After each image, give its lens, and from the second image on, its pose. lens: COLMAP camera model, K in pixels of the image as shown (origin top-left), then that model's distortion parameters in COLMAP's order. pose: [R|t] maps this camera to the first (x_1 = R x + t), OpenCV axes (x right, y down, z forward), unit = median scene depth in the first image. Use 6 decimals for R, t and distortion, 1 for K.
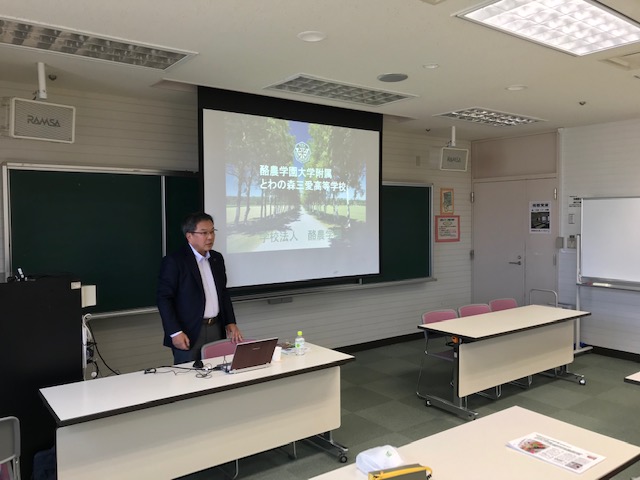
lens RADIAL K [[529.0, 0, 317.5], [0, 529.0, 243.2], [0, 0, 1]] dist [0.037694, -0.013998]
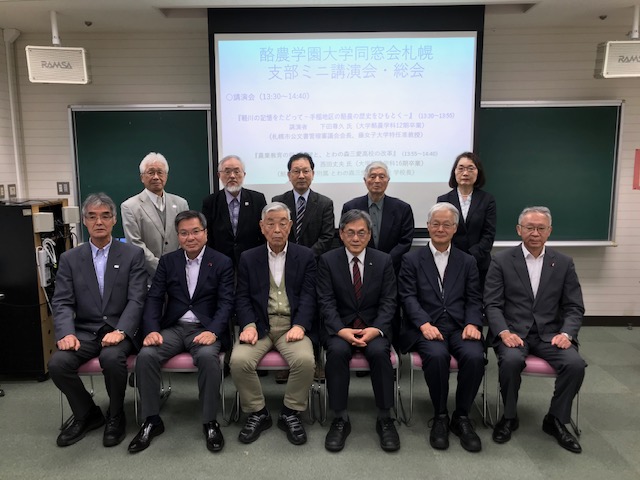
lens RADIAL K [[529.0, 0, 320.4], [0, 529.0, 236.2], [0, 0, 1]] dist [0.037694, -0.013998]
pose [[0.794886, 0.082808, -0.601081, 0.401641], [-0.028079, 0.994602, 0.099889, 0.000013], [0.606108, -0.062523, 0.792921, 0.275167]]
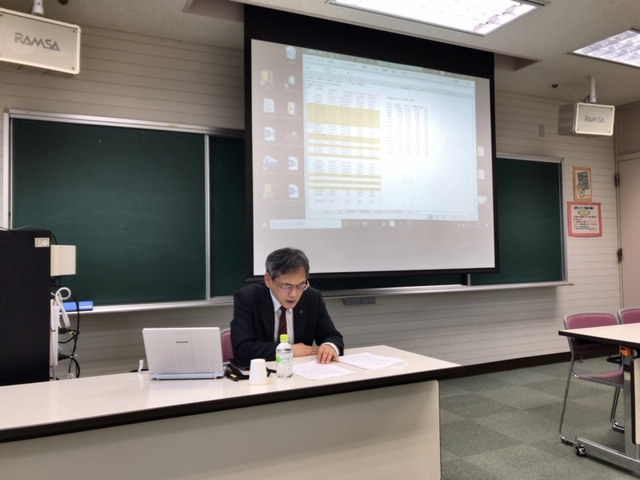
lens RADIAL K [[529.0, 0, 318.9], [0, 529.0, 236.8], [0, 0, 1]] dist [0.037694, -0.013998]
pose [[0.982184, -0.015980, -0.187239, 0.015456], [0.001757, 0.997115, -0.075884, 0.070709], [0.187911, 0.074203, 0.979379, 0.221965]]
